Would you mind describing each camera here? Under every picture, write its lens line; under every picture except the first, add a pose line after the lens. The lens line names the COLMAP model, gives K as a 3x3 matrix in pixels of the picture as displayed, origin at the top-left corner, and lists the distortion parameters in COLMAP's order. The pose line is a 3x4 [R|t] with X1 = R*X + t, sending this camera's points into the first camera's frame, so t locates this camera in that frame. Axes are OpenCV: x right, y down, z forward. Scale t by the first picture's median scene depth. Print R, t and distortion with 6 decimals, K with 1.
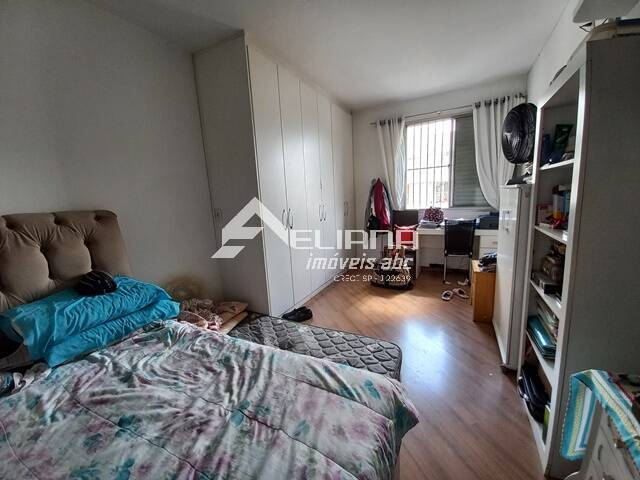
lens RADIAL K [[255.6, 0, 320.0], [0, 255.6, 240.0], [0, 0, 1]] dist [0.015229, -0.013507]
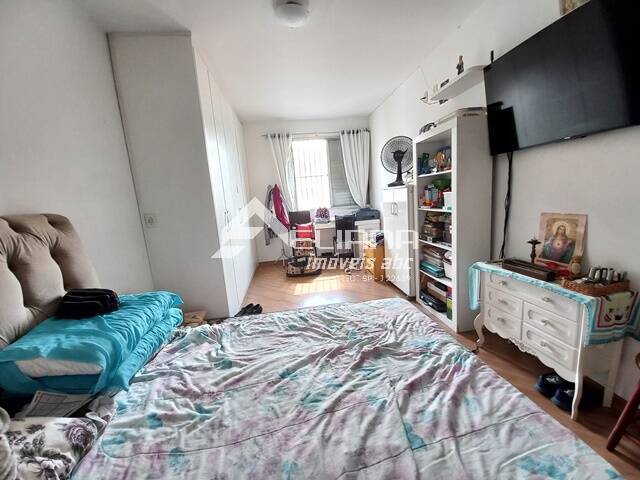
lens RADIAL K [[255.6, 0, 320.0], [0, 255.6, 240.0], [0, 0, 1]] dist [0.015229, -0.013507]
pose [[0.816199, -0.108200, 0.567549, -0.537532], [0.129988, 0.991513, 0.002088, 0.050949], [-0.562958, 0.072070, 0.823337, -0.043498]]
